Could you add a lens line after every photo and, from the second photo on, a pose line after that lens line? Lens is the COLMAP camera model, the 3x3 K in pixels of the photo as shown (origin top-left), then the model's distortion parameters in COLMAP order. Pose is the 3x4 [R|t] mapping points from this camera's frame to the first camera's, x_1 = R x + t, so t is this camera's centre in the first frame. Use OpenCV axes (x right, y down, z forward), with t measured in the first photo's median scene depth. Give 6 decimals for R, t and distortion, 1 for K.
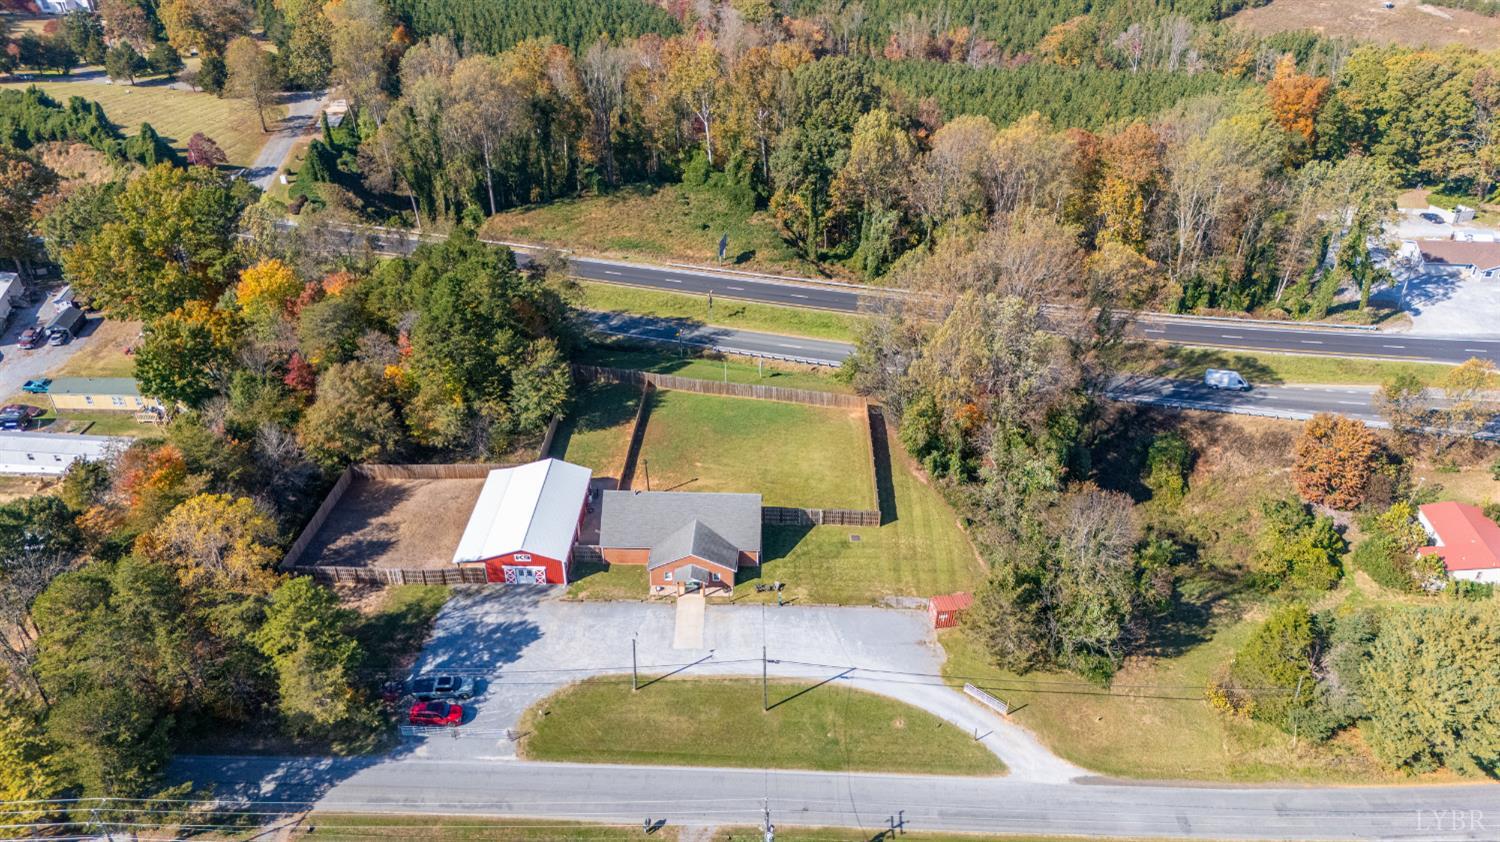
lens RADIAL K [[1119.1, 0, 746.2], [0, 1119.1, 417.4], [0, 0, 1]] dist [0.062377, -0.058984]
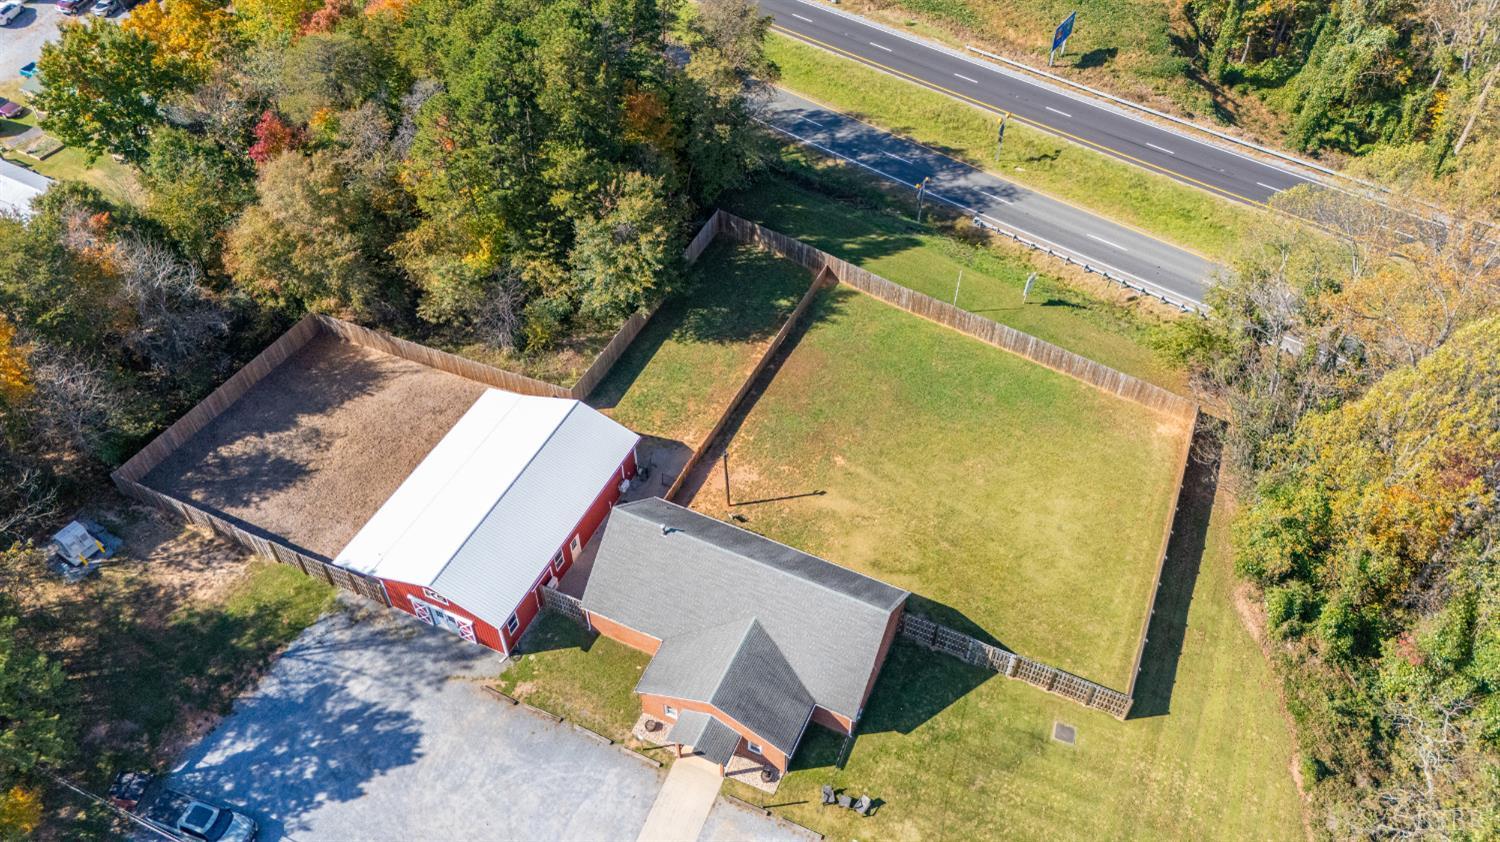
lens RADIAL K [[1119.1, 0, 746.2], [0, 1119.1, 417.4], [0, 0, 1]] dist [0.062377, -0.058984]
pose [[0.925748, 0.274497, -0.260080, 0.052938], [-0.206319, 0.943050, 0.260937, -0.114162], [0.316895, -0.187903, 0.929661, 0.465417]]
